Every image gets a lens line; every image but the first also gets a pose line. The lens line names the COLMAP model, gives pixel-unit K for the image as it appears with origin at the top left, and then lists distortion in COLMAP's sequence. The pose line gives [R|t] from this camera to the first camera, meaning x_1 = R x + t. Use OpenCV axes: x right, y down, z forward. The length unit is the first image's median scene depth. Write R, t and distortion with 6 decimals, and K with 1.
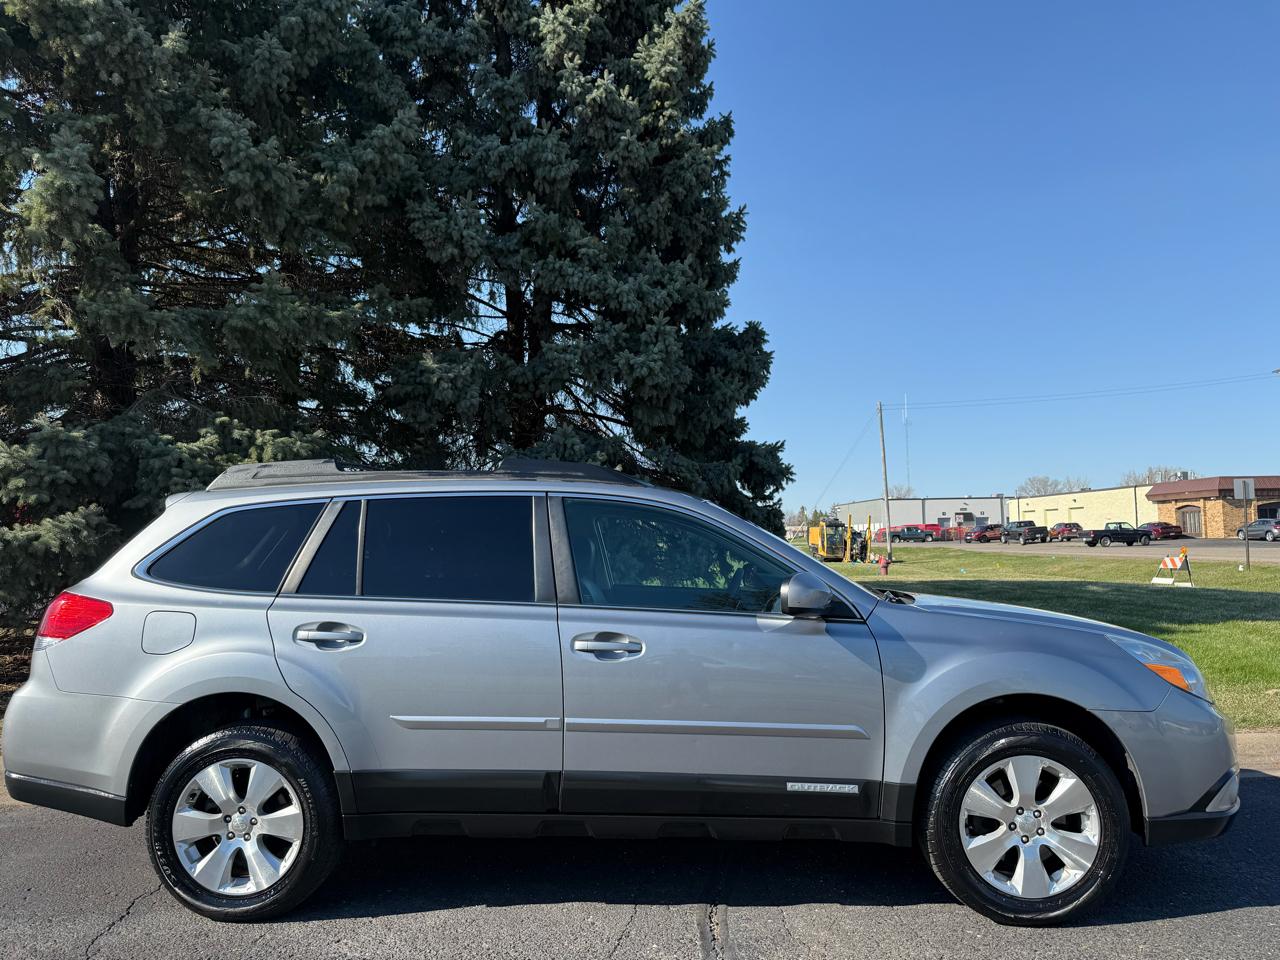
lens RADIAL K [[911.5, 0, 648.6], [0, 911.5, 490.6], [0, 0, 1]] dist [0.013011, -0.019135]
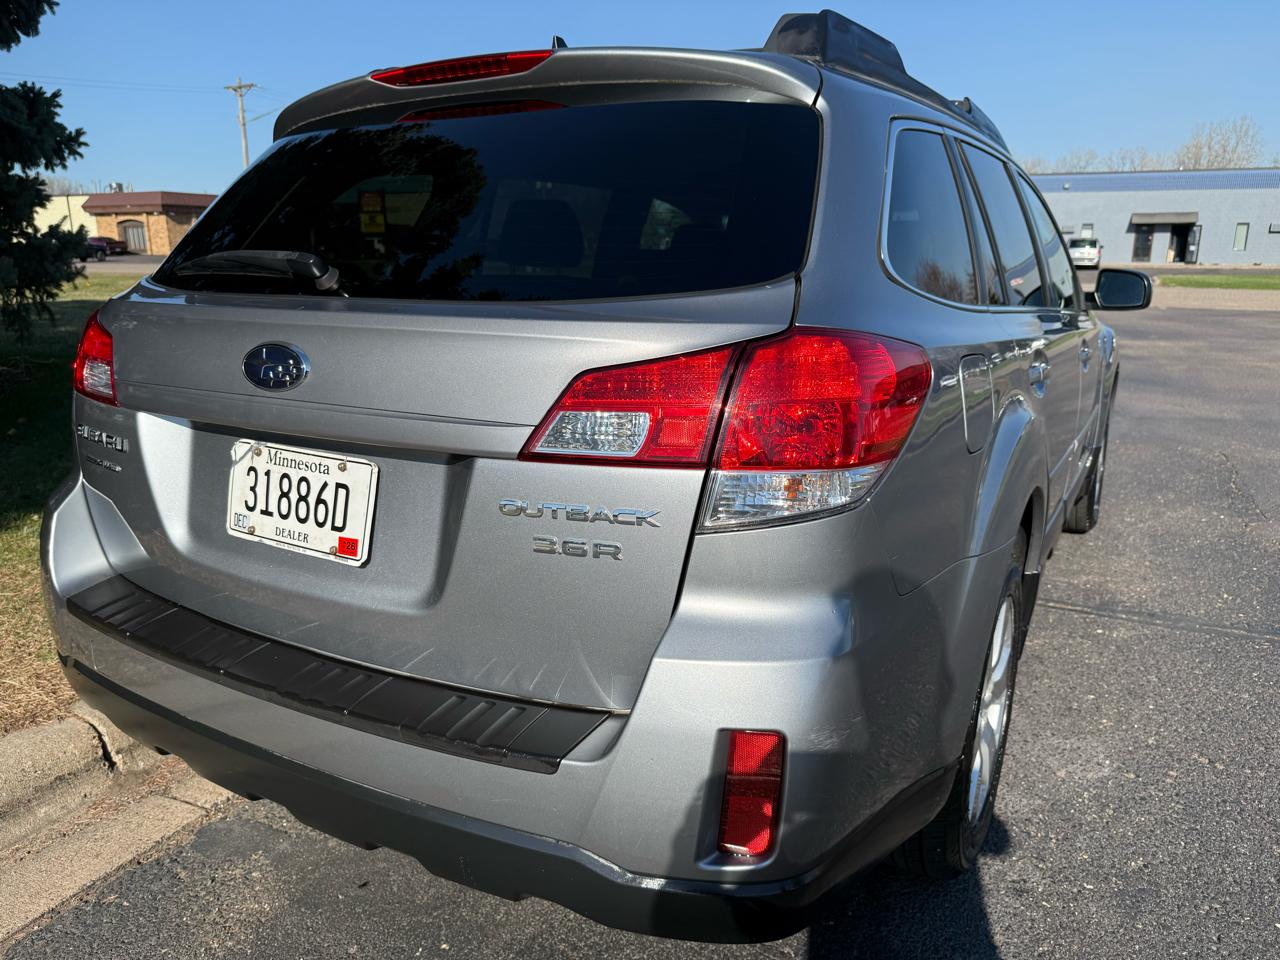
lens RADIAL K [[911.5, 0, 651.2], [0, 911.5, 492.0], [0, 0, 1]] dist [0.013011, -0.019135]
pose [[0.458419, -0.205801, 0.864580, -0.357710], [-0.063383, 0.962771, 0.262781, 0.033014], [-0.886473, -0.175264, 0.428309, 0.336783]]
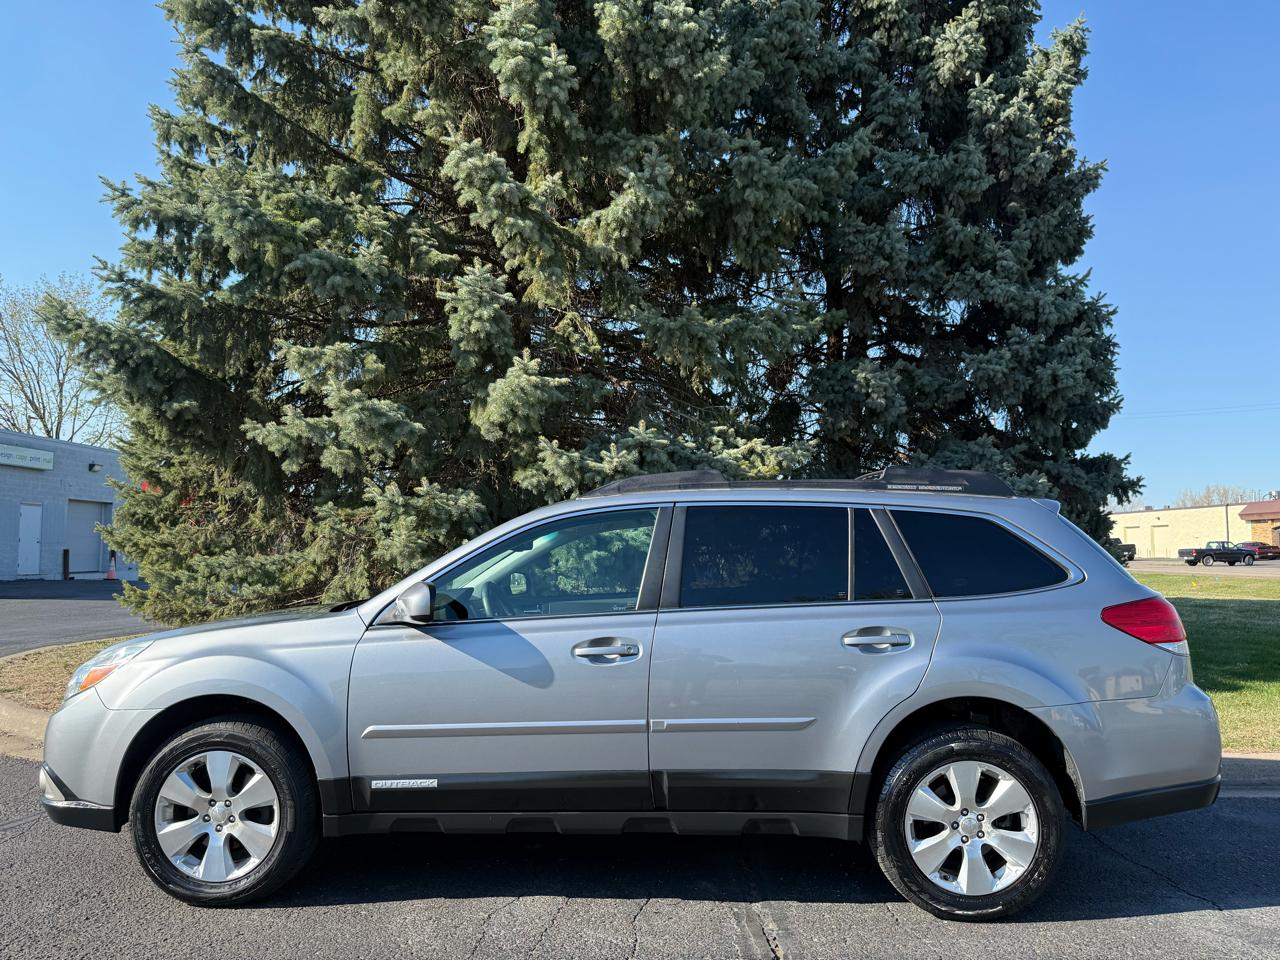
lens RADIAL K [[911.5, 0, 620.8], [0, 911.5, 476.9], [0, 0, 1]] dist [0.013011, -0.019135]
pose [[0.998104, 0.025750, -0.055909, -0.429151], [-0.026789, 0.999481, -0.017915, 0.005586], [0.055419, 0.019379, 0.998275, -0.039918]]
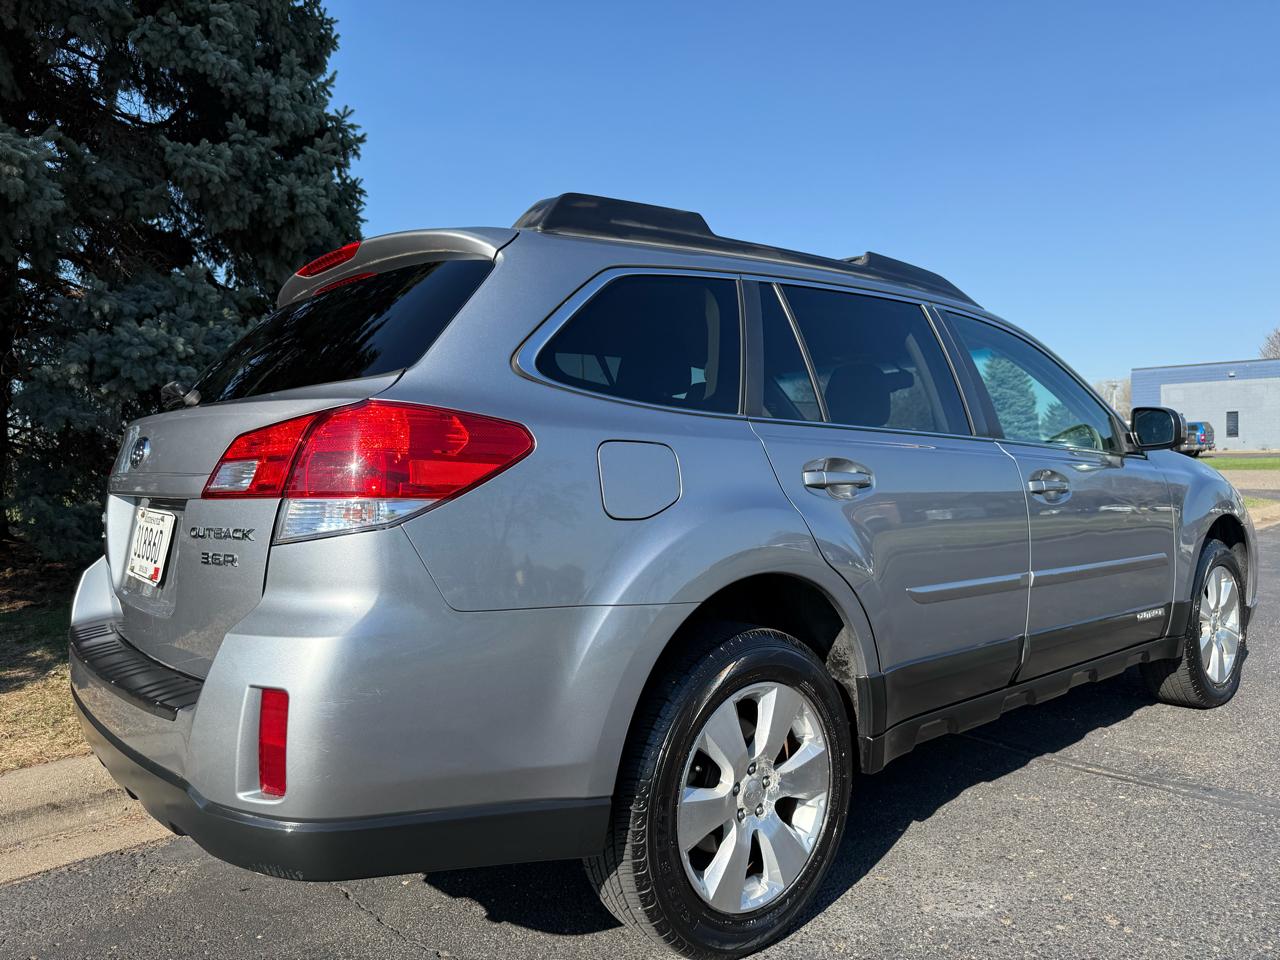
lens RADIAL K [[911.5, 0, 639.9], [0, 911.5, 486.1], [0, 0, 1]] dist [0.013011, -0.019135]
pose [[0.735717, -0.018255, 0.677043, -0.316909], [-0.032788, 0.997505, 0.062526, 0.045744], [-0.676495, -0.068200, 0.733283, 0.219016]]
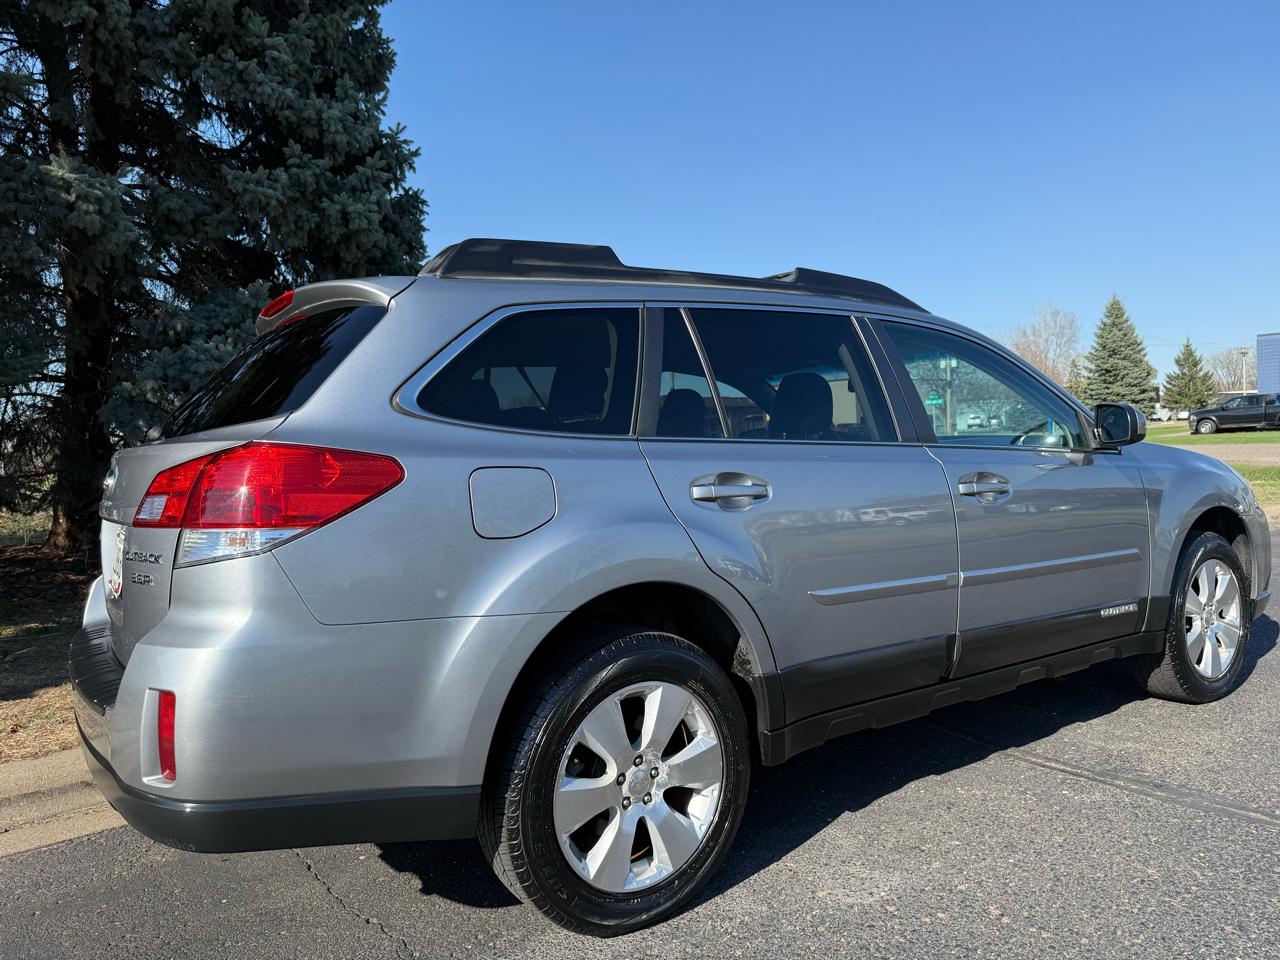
lens RADIAL K [[911.5, 0, 641.7], [0, 911.5, 480.0], [0, 0, 1]] dist [0.013011, -0.019135]
pose [[0.804038, -0.040404, 0.593203, -0.289503], [-0.005391, 0.997152, 0.075224, 0.035122], [-0.594553, -0.063682, 0.801531, 0.171153]]
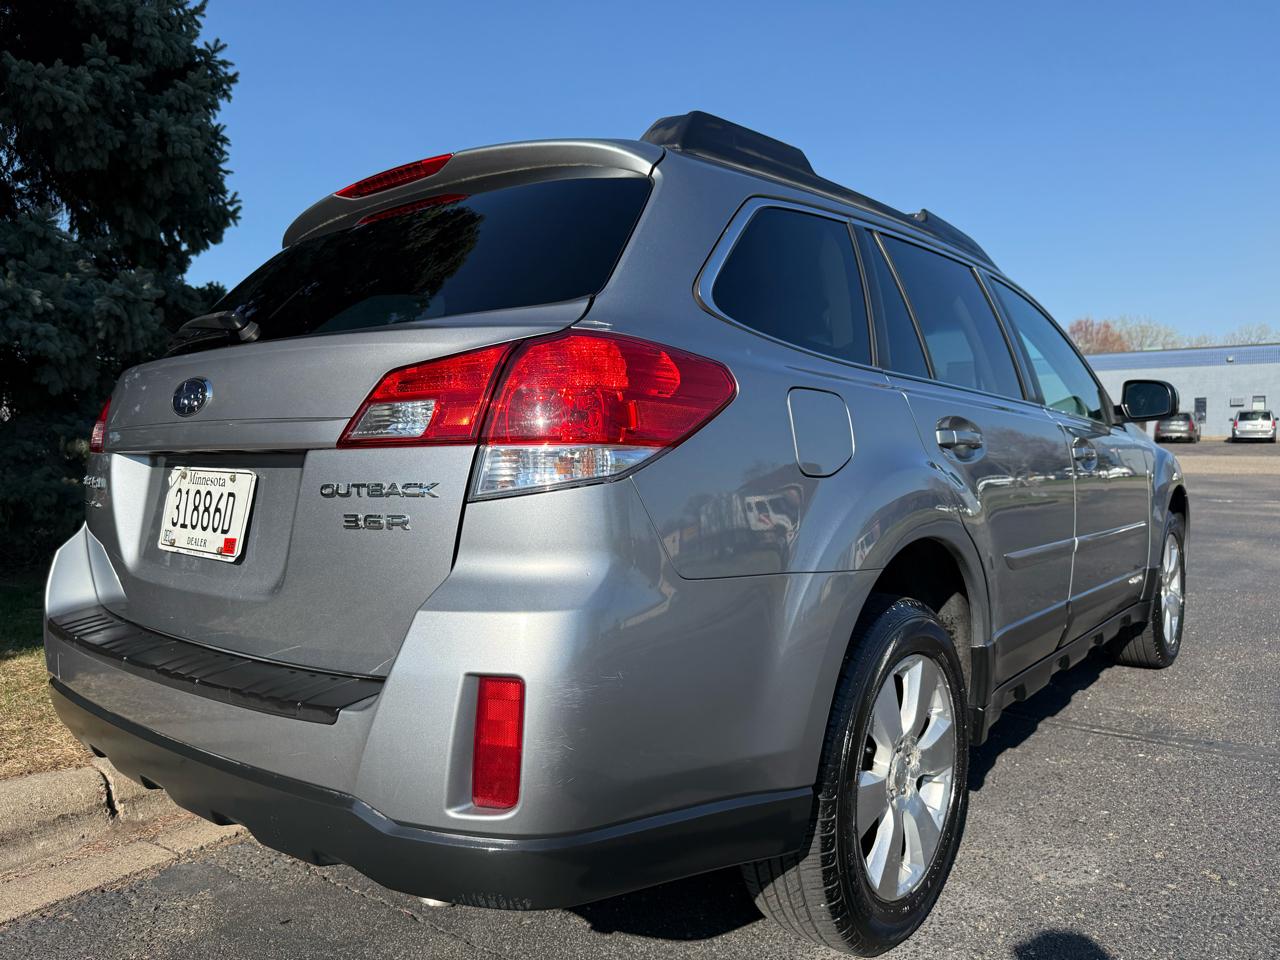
lens RADIAL K [[911.5, 0, 645.1], [0, 911.5, 493.5], [0, 0, 1]] dist [0.013011, -0.019135]
pose [[0.599279, -0.037522, 0.799660, -0.344491], [-0.043663, 0.995882, 0.079452, 0.055627], [-0.799348, -0.082530, 0.595173, 0.282547]]
